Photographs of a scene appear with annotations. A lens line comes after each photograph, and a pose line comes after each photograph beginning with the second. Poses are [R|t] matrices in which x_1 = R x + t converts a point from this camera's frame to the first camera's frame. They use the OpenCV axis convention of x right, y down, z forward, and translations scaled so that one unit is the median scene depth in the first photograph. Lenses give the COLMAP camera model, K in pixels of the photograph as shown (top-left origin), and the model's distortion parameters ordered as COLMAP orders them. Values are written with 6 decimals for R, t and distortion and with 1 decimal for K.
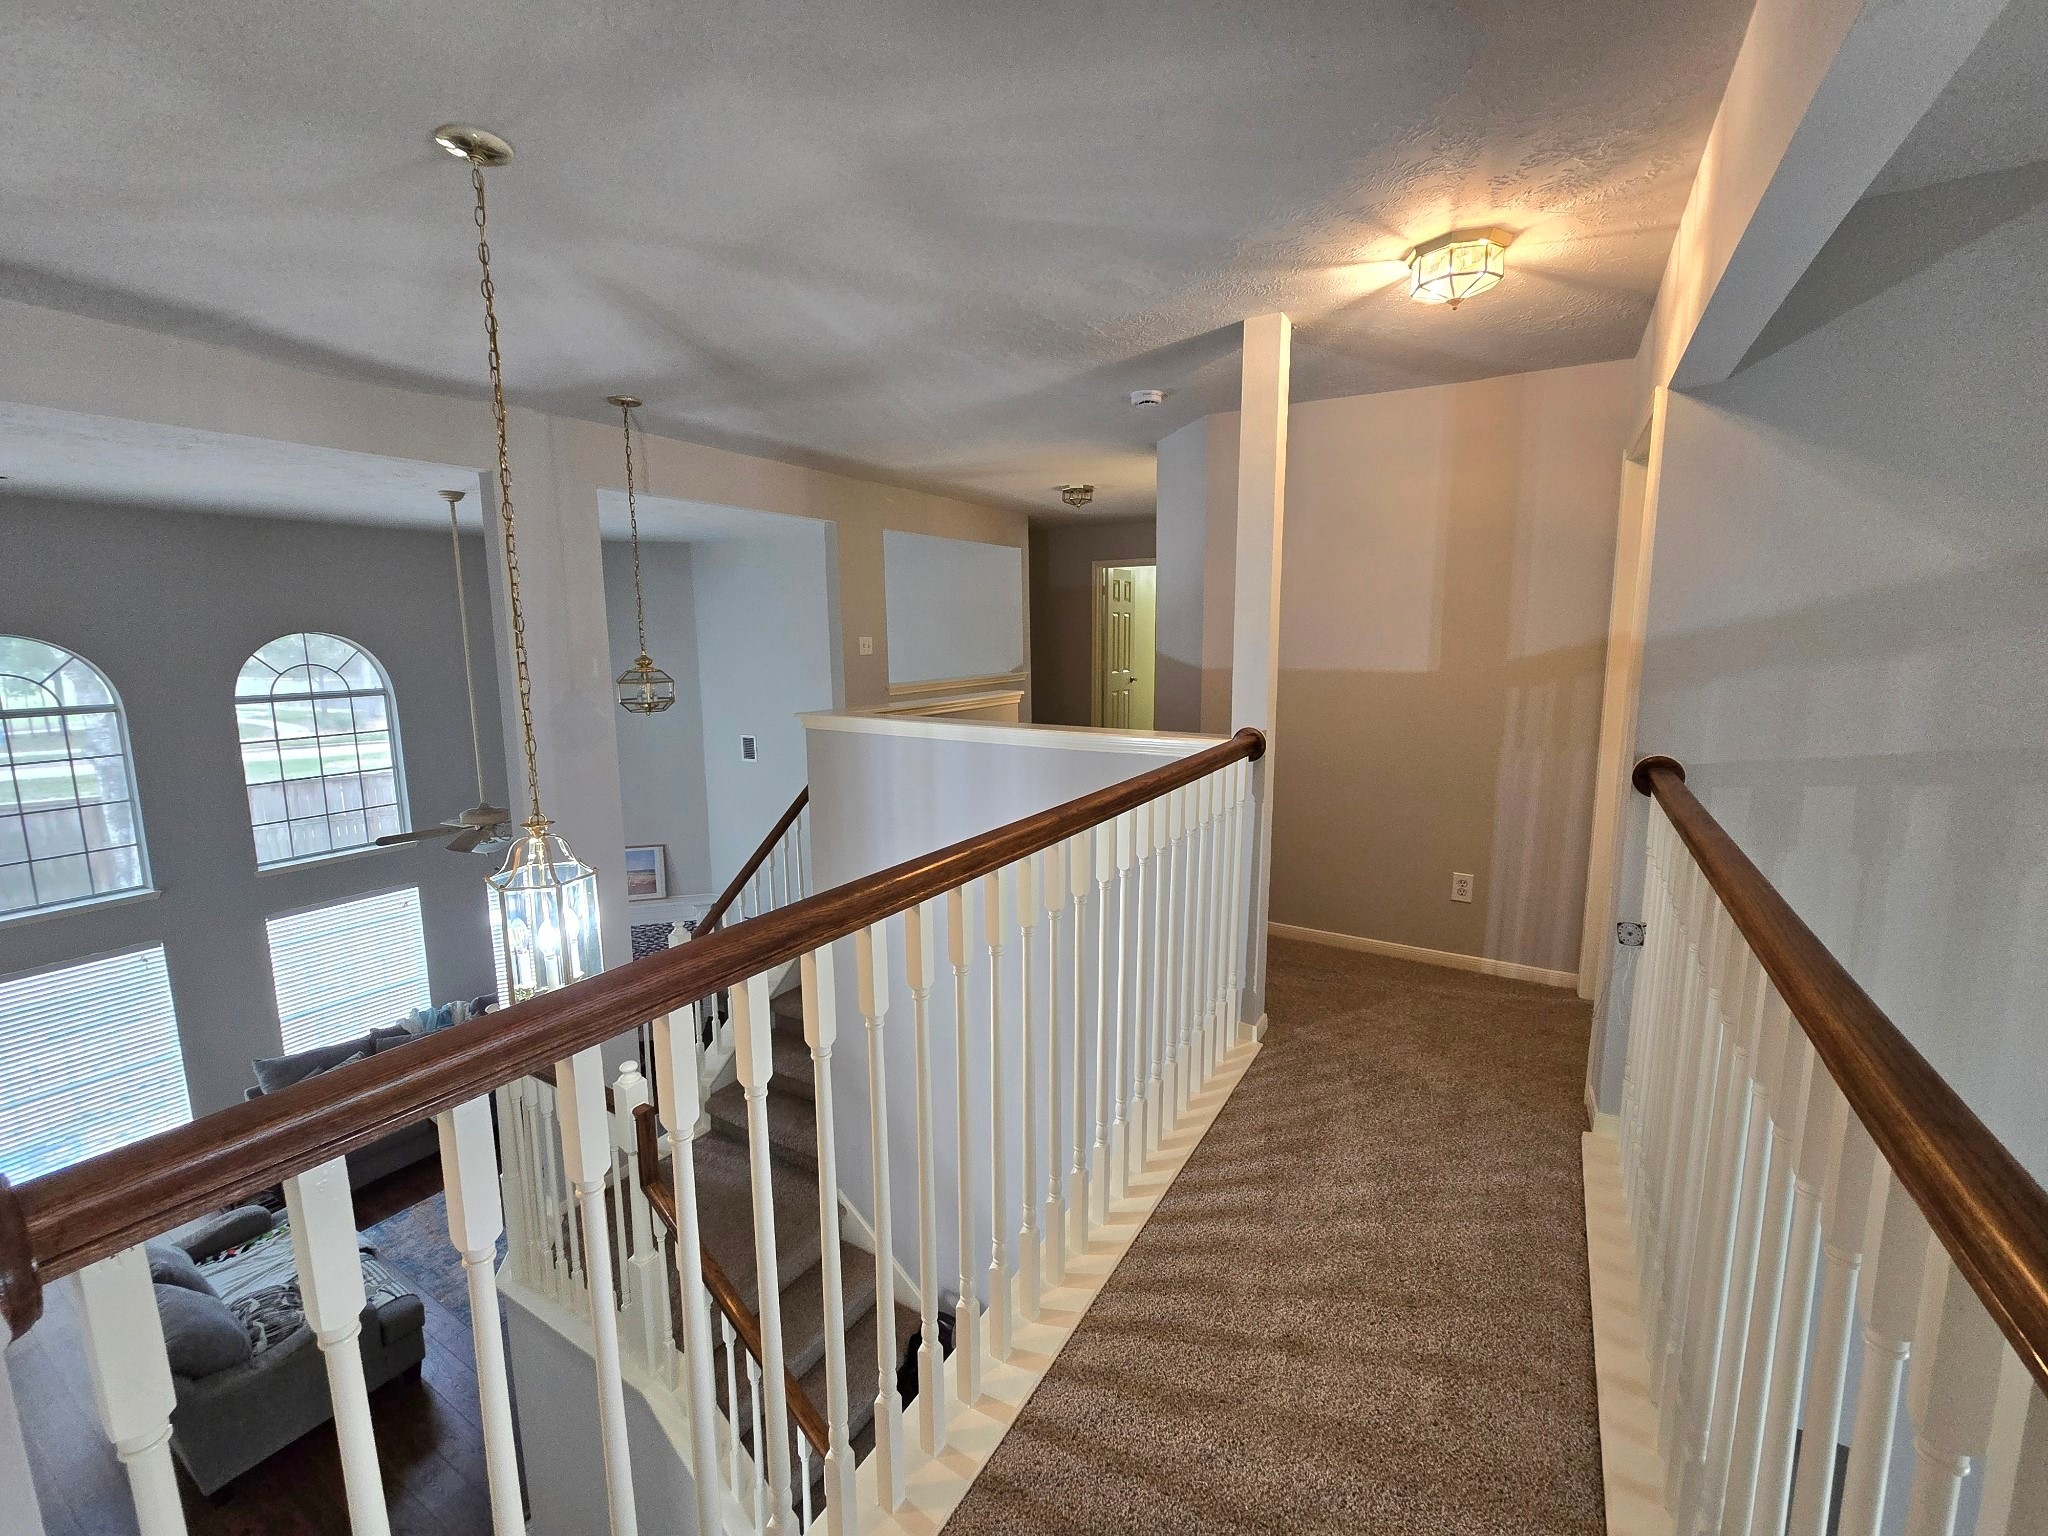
lens RADIAL K [[841.5, 0, 1032.4], [0, 841.5, 753.8], [0, 0, 1]] dist [0.000094, -0.000275]
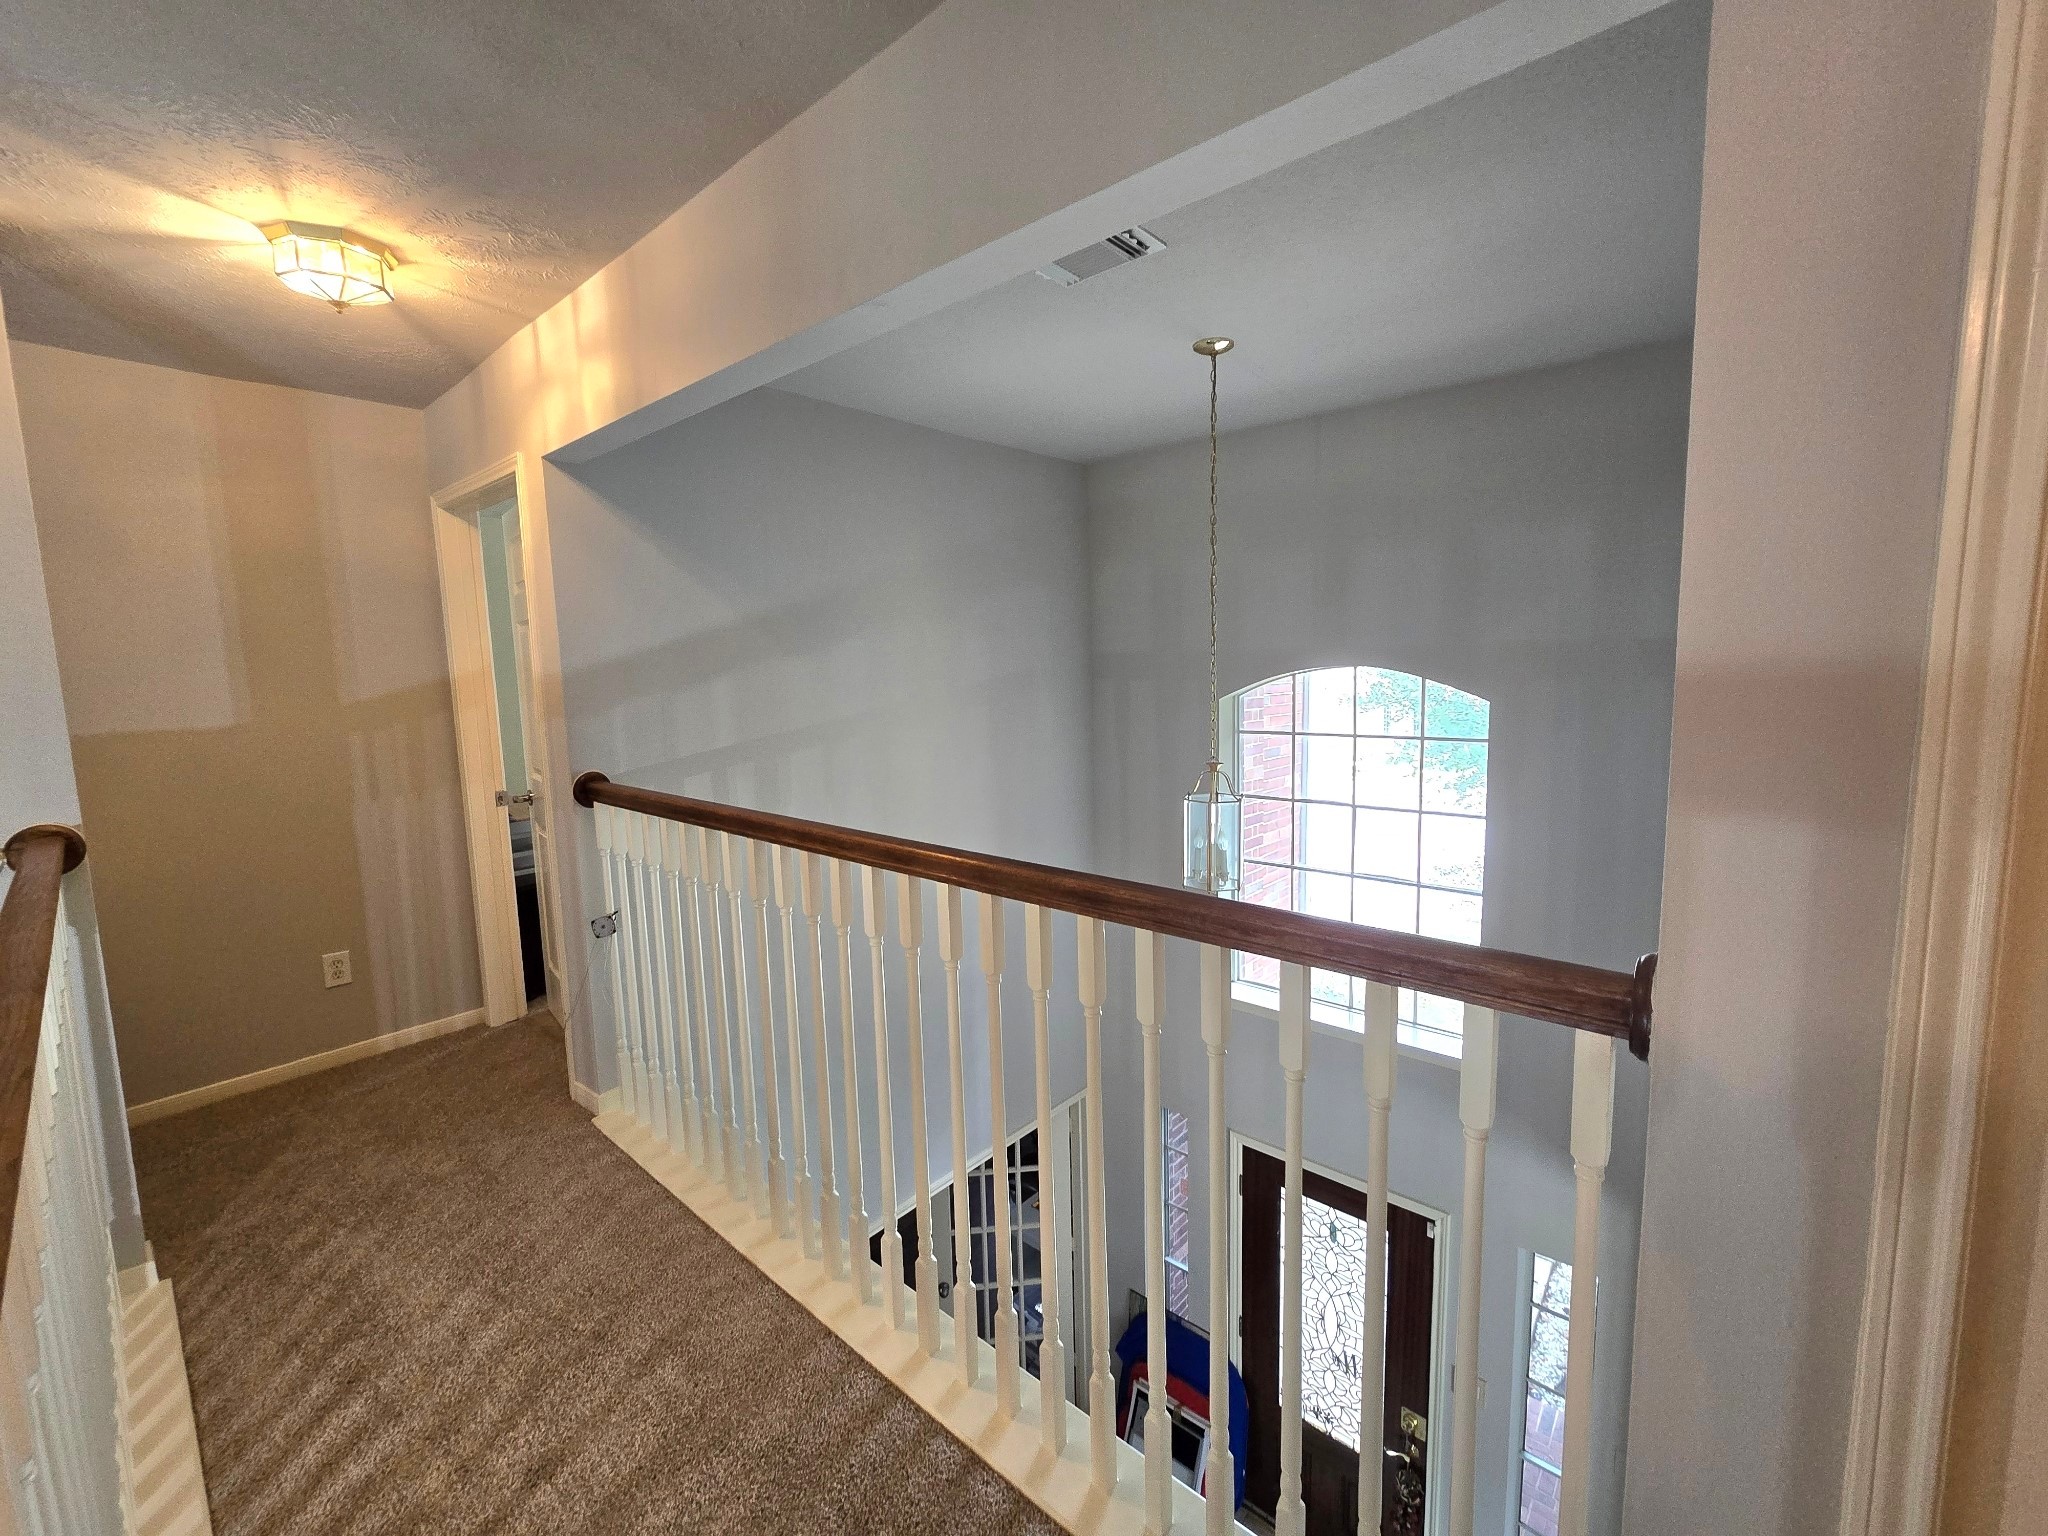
lens RADIAL K [[841.5, 0, 1032.4], [0, 841.5, 753.8], [0, 0, 1]] dist [0.000094, -0.000275]
pose [[0.185325, -0.109537, 0.976553, -0.283165], [0.167360, 0.982768, 0.078473, -0.010656], [-0.968321, 0.148893, 0.200464, 0.167441]]
